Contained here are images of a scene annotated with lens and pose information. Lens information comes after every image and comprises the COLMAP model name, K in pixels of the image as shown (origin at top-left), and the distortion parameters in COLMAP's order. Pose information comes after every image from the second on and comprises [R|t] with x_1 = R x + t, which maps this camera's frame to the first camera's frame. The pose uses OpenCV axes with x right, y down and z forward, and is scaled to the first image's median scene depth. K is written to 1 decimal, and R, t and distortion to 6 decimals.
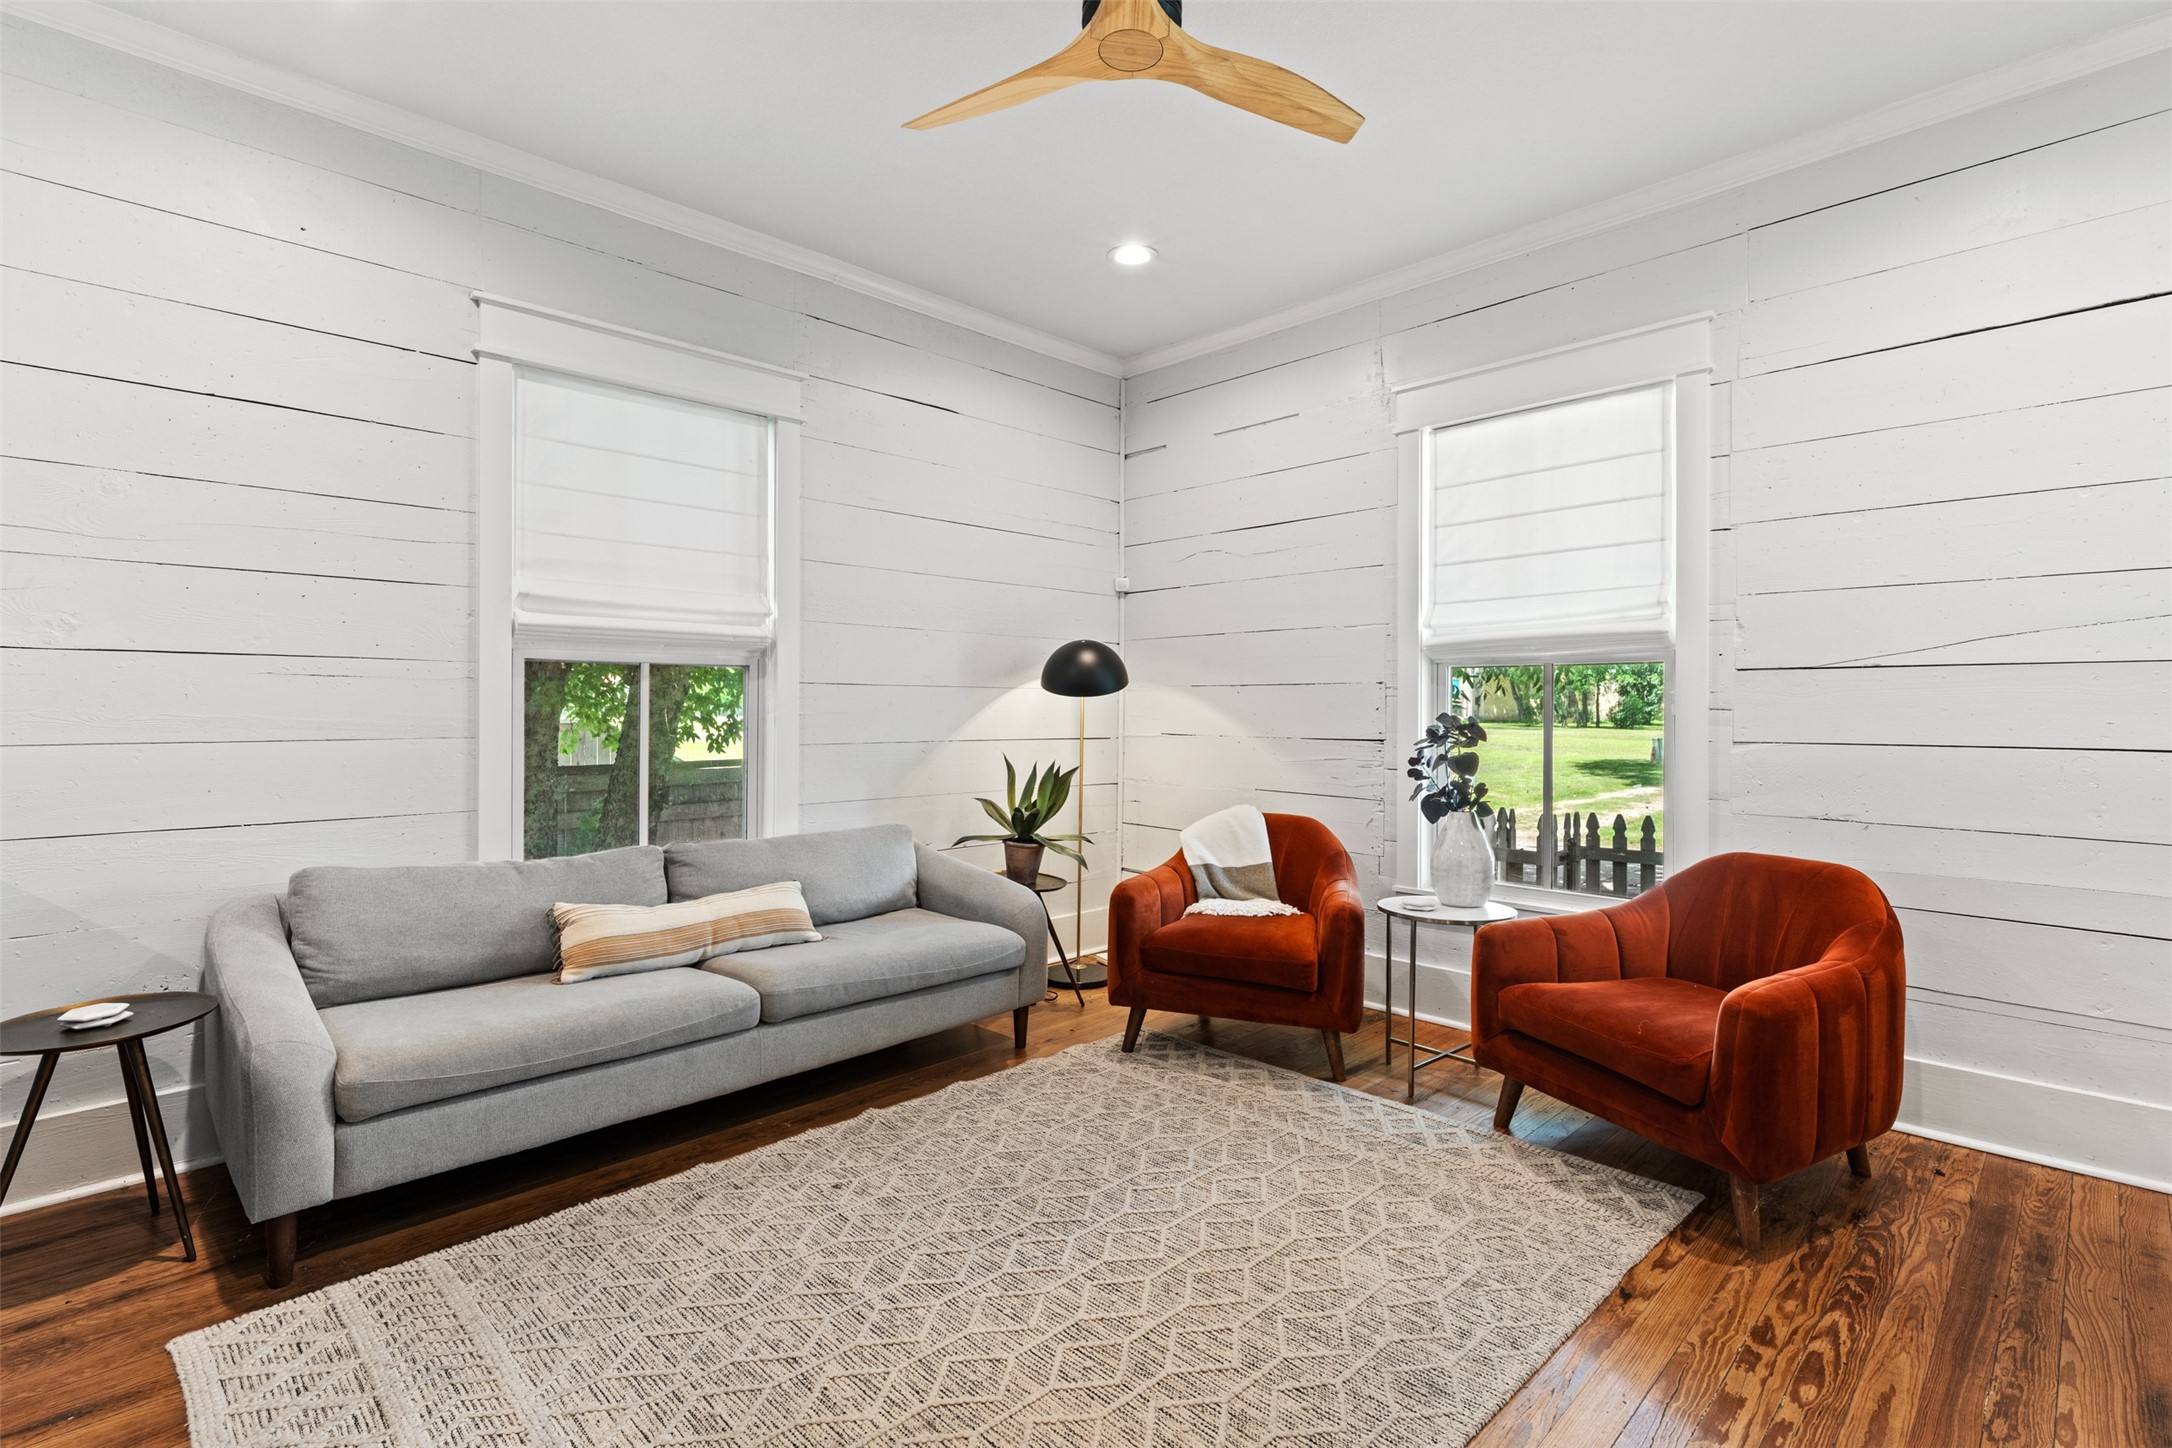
lens RADIAL K [[1008.1, 0, 1083.1], [0, 1008.1, 712.8], [0, 0, 1]] dist [-0.004691, -0.000508]
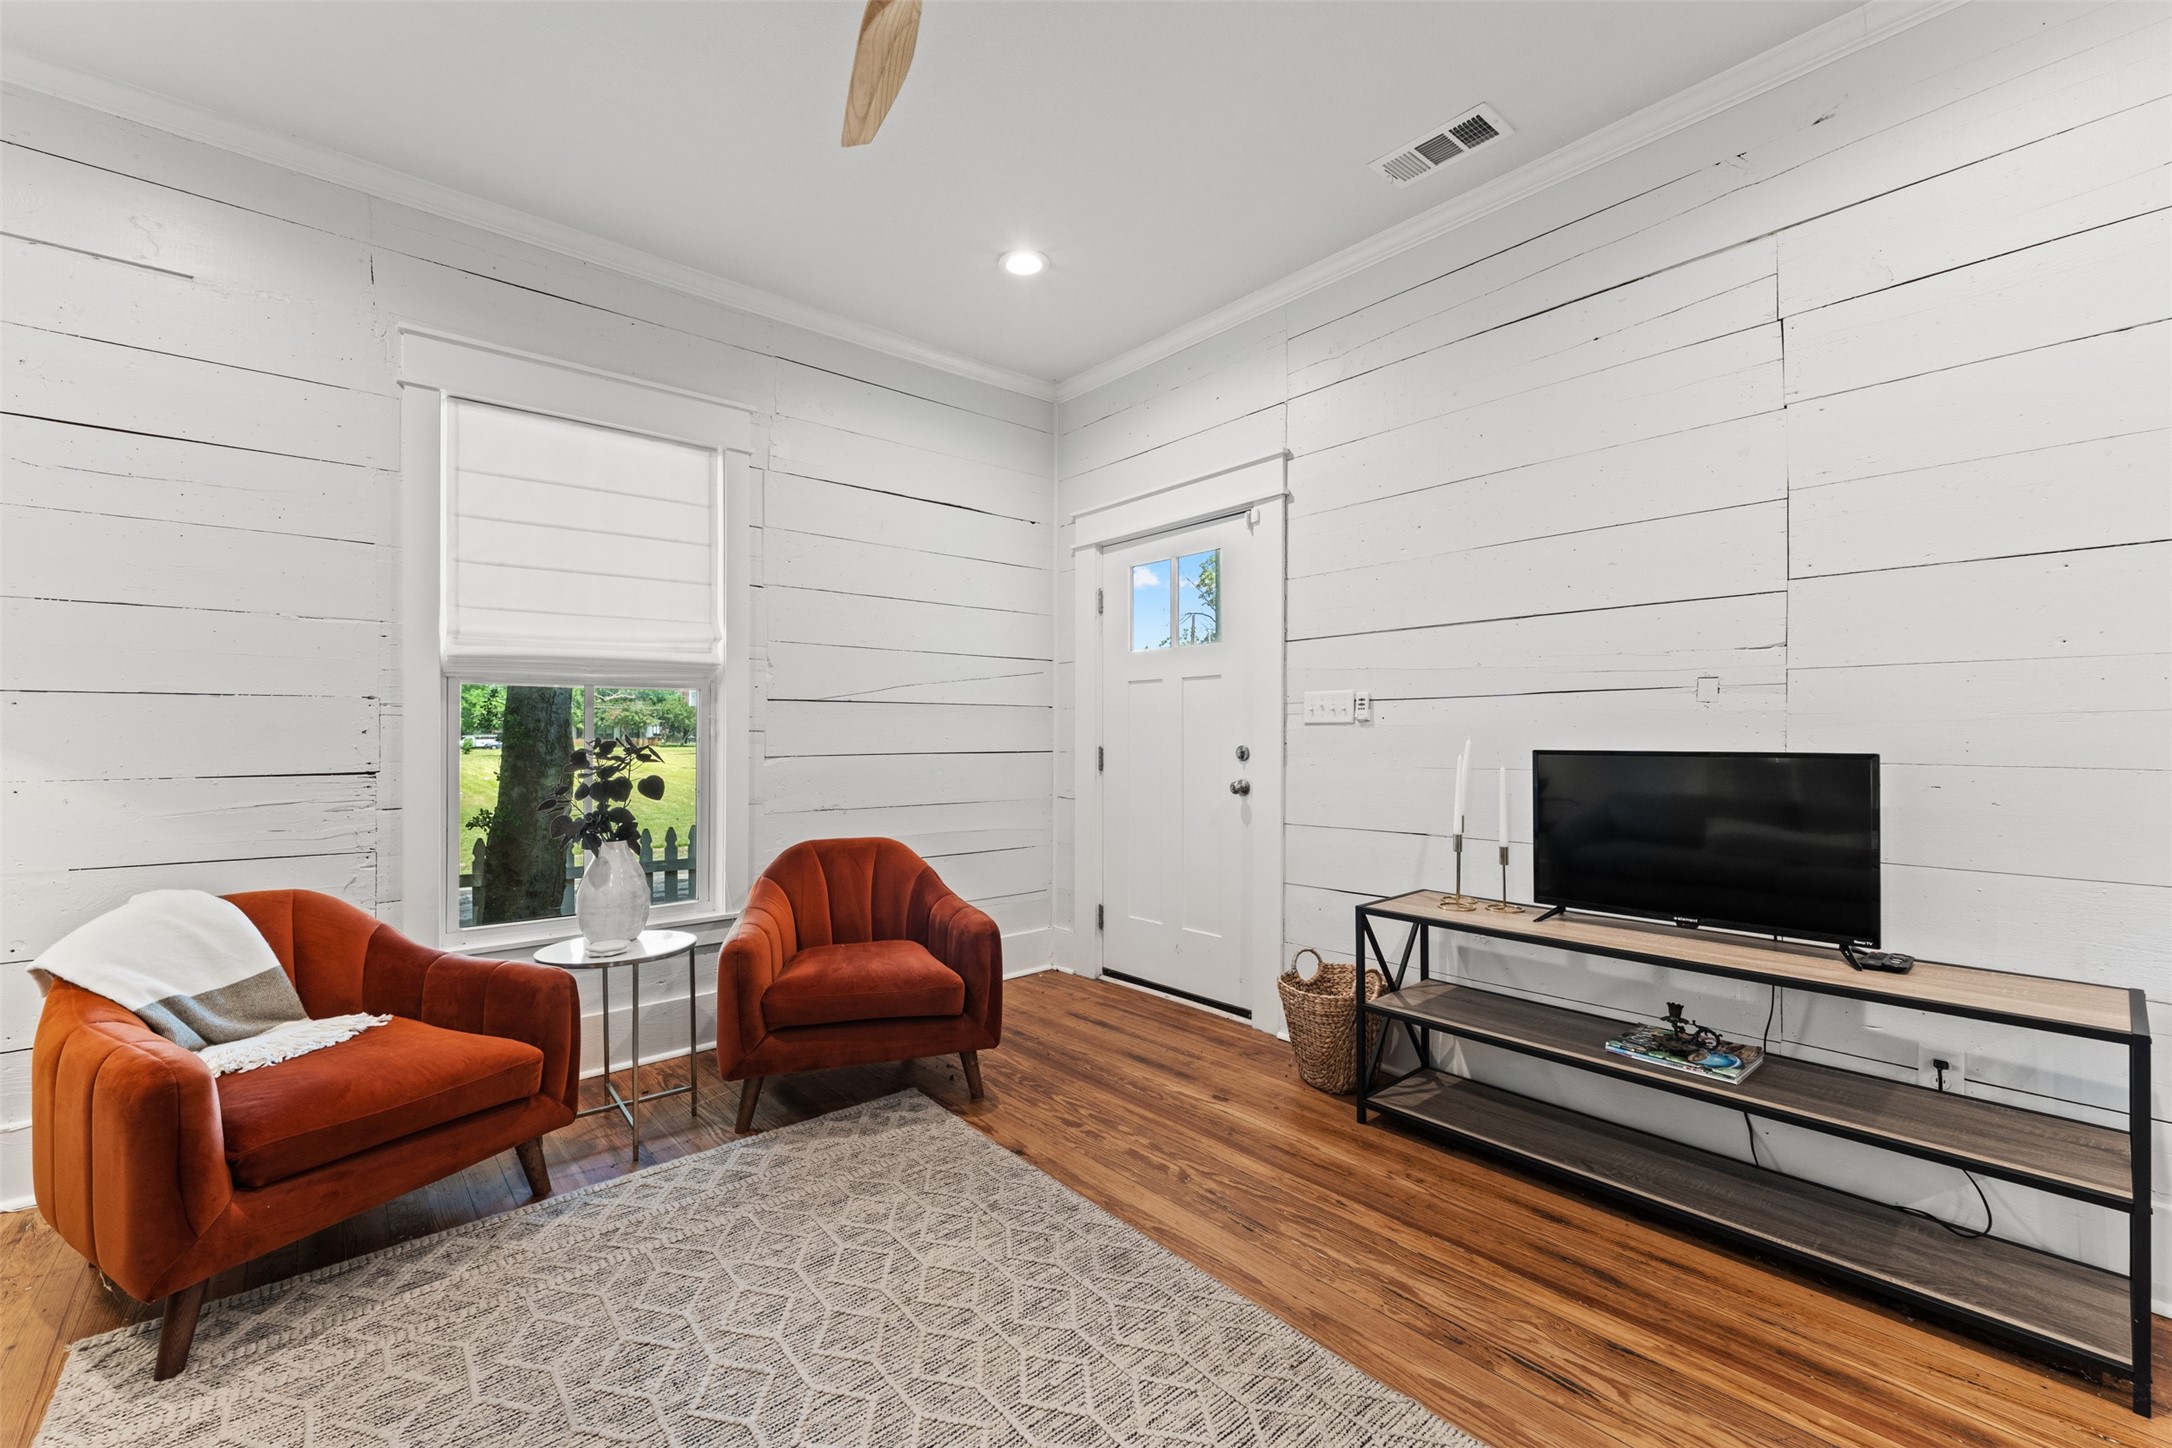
lens RADIAL K [[880.5, 0, 1083.3], [0, 880.5, 733.2], [0, 0, 1]] dist [-0.002523, 0.000928]
pose [[0.062979, -0.003039, 0.998010, -0.415636], [0.007206, 0.999971, 0.002591, -0.000734], [-0.997989, 0.007028, 0.062999, 0.520384]]
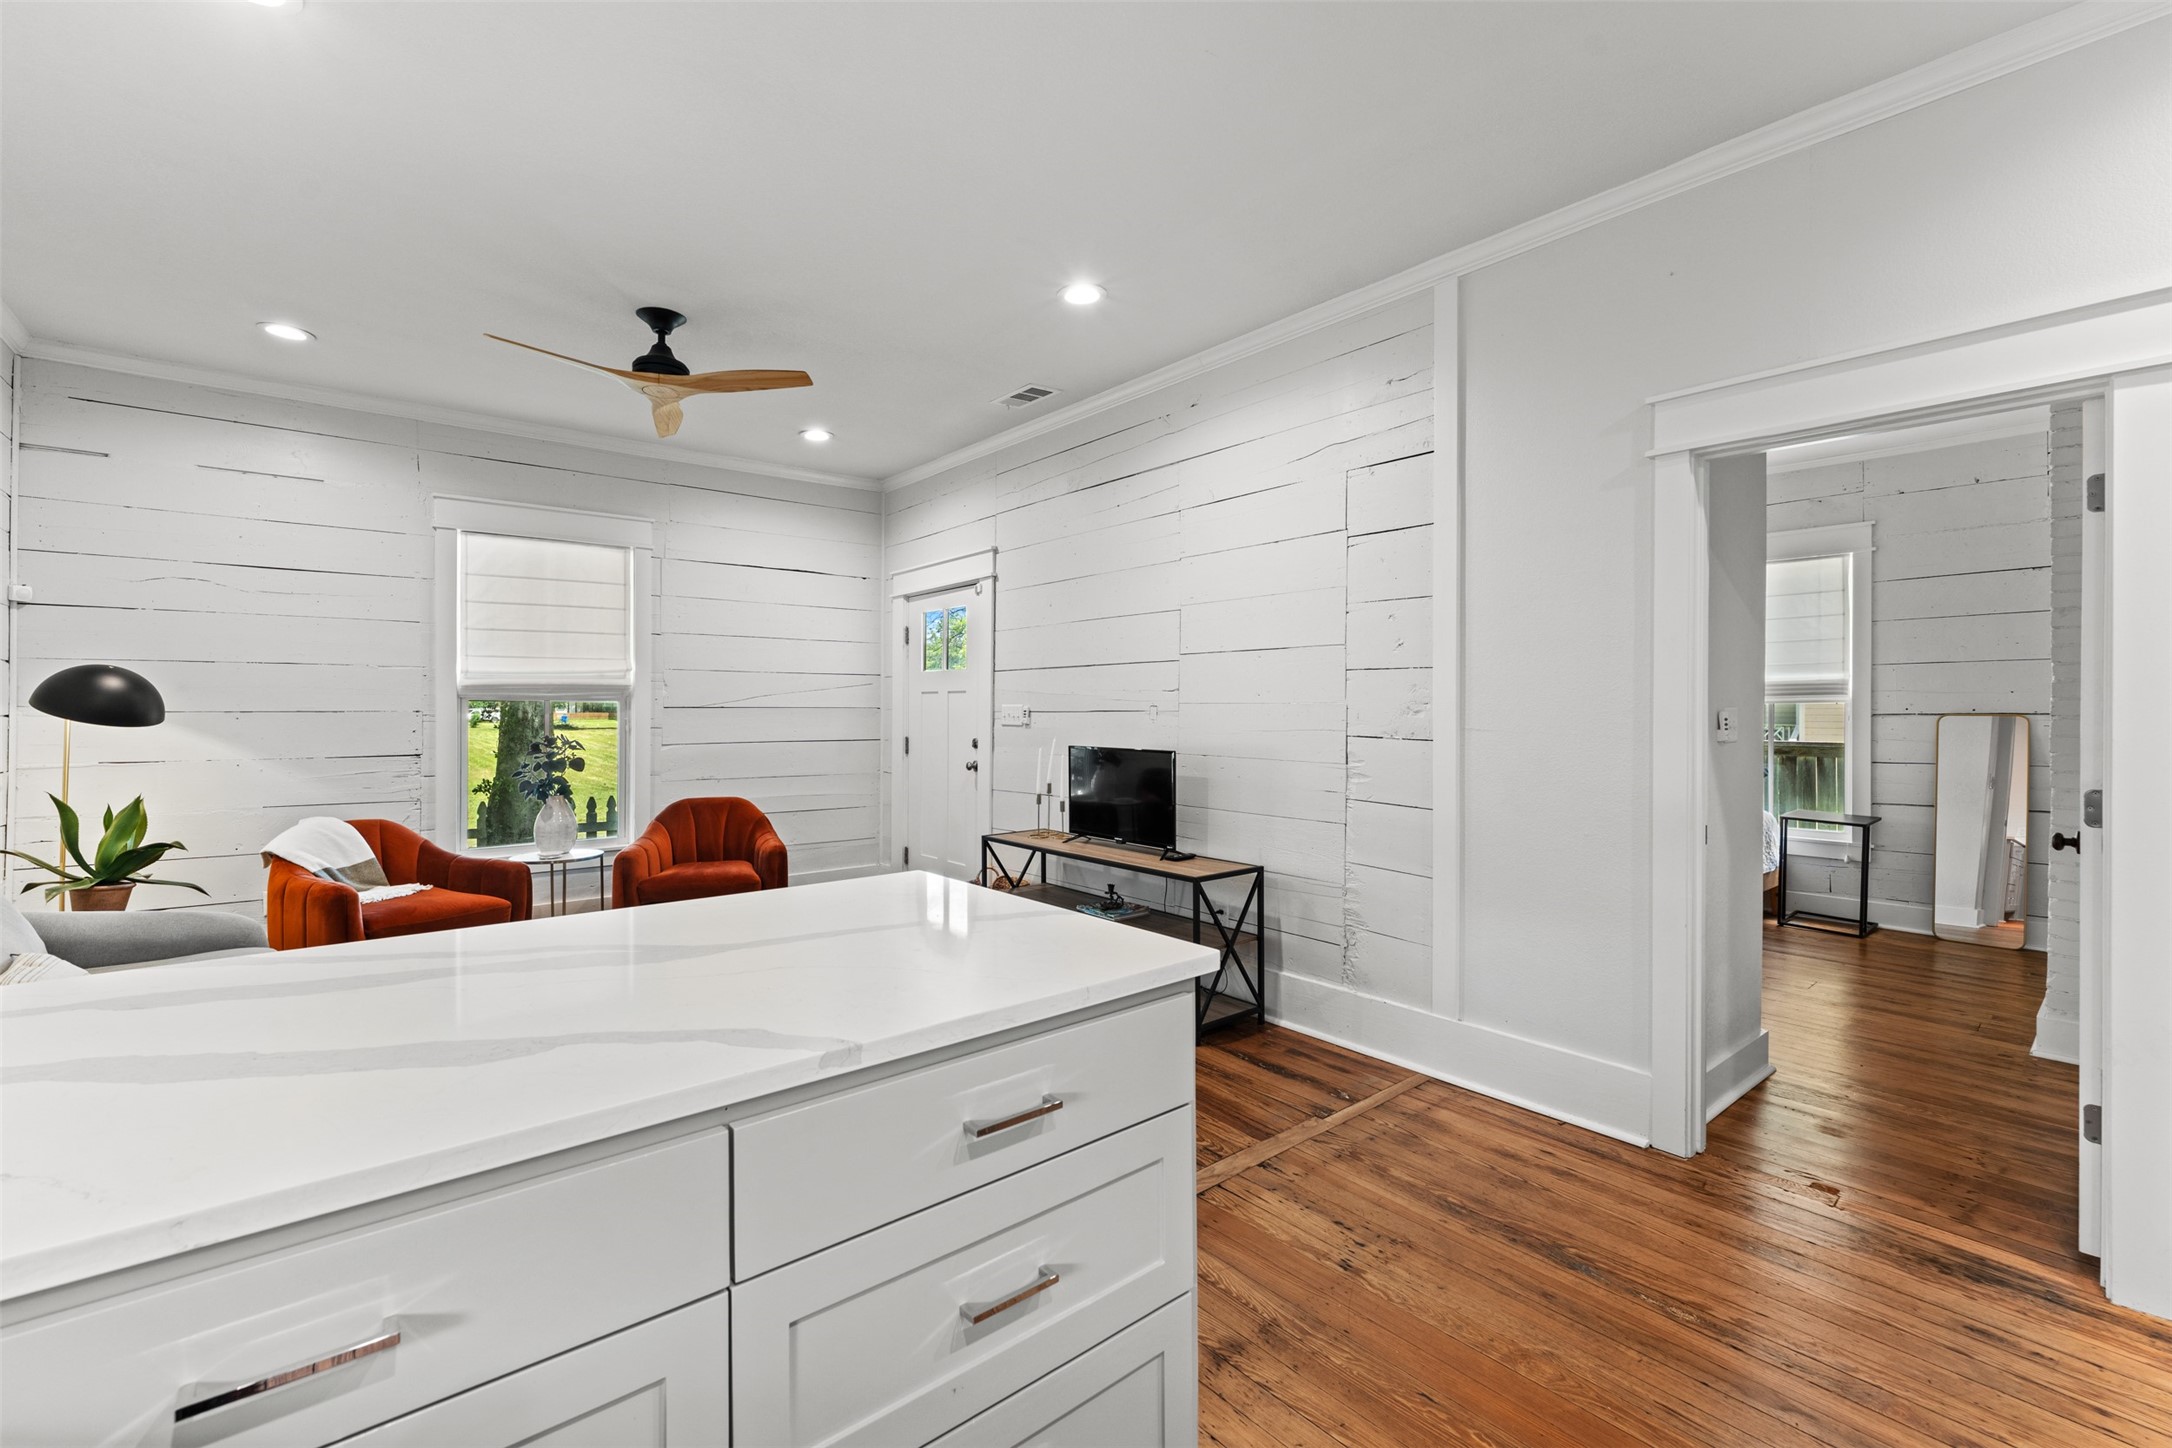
lens RADIAL K [[919.5, 0, 1079.3], [0, 919.5, 712.0], [0, 0, 1]] dist [0.000082, -0.001189]
pose [[0.092569, -0.007287, 0.995680, -1.017063], [0.003889, 0.999968, 0.006957, -0.041968], [-0.995699, 0.003228, 0.092595, 0.034929]]
